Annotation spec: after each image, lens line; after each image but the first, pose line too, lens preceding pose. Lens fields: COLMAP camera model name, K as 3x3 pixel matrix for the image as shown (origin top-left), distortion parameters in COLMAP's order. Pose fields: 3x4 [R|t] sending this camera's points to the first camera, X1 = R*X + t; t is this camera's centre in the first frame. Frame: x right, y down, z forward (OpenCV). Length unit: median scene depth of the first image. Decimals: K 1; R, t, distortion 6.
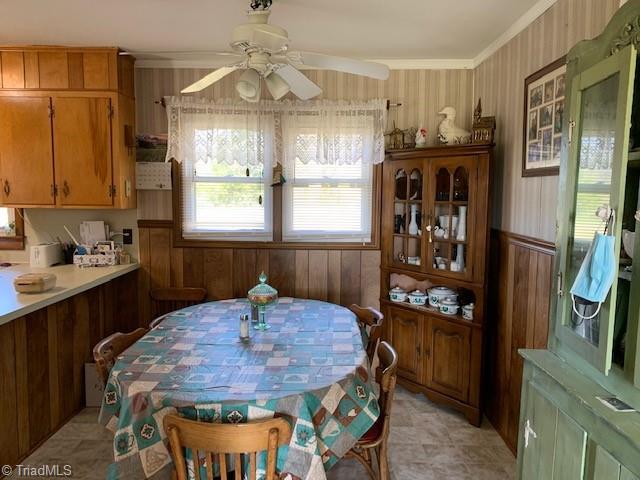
lens RADIAL K [[490.6, 0, 322.2], [0, 490.6, 235.2], [0, 0, 1]] dist [0.005753, 0.001542]
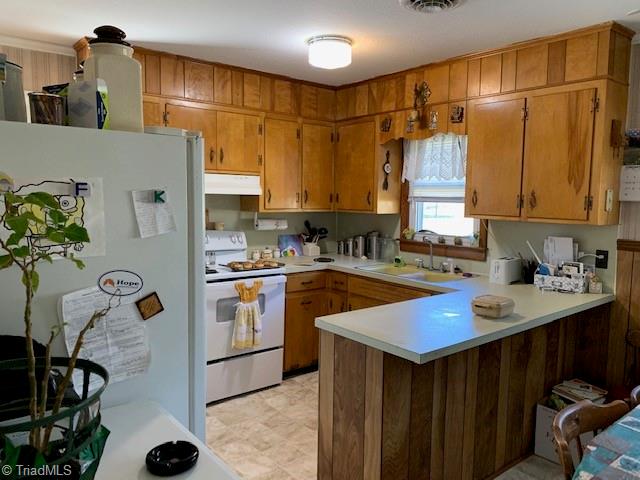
lens RADIAL K [[490.6, 0, 323.4], [0, 490.6, 239.0], [0, 0, 1]] dist [0.005753, 0.001542]
pose [[0.642259, 0.072644, -0.763037, -0.084031], [-0.072779, 0.996781, 0.033637, -0.026222], [0.763025, 0.033929, 0.645478, 0.143742]]
